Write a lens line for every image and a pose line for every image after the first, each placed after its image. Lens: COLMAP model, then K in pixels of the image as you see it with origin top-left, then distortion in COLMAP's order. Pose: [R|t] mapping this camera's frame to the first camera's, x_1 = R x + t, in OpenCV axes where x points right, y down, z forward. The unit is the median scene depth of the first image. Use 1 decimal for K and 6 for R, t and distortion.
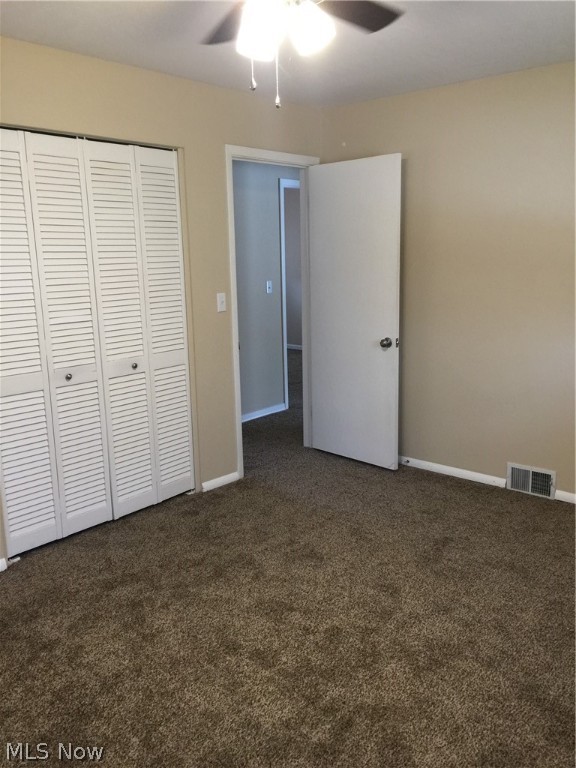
lens RADIAL K [[655.1, 0, 287.1], [0, 655.1, 389.6], [0, 0, 1]] dist [0.065713, -0.068271]
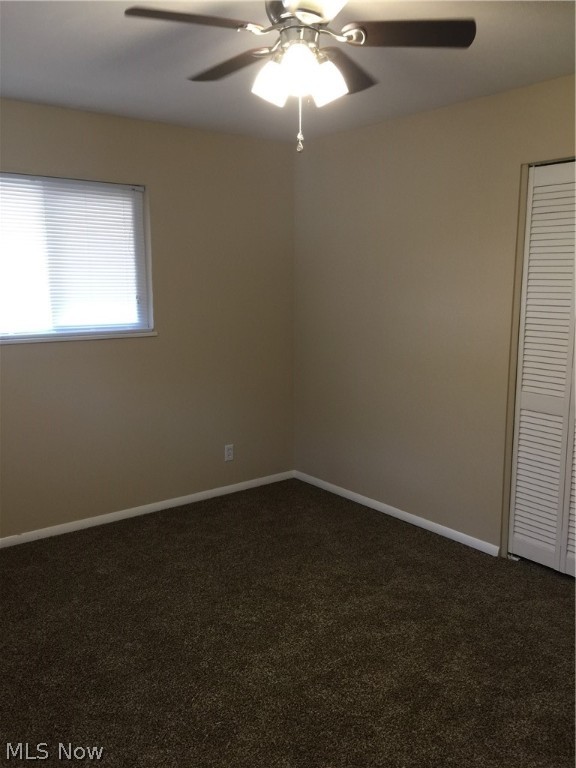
lens RADIAL K [[655.1, 0, 283.8], [0, 655.1, 381.0], [0, 0, 1]] dist [0.065713, -0.068271]
pose [[-0.220582, 0.163749, -0.961525, 0.755605], [-0.196272, 0.958190, 0.208207, -0.194874], [0.955417, 0.234647, -0.179220, 0.875910]]
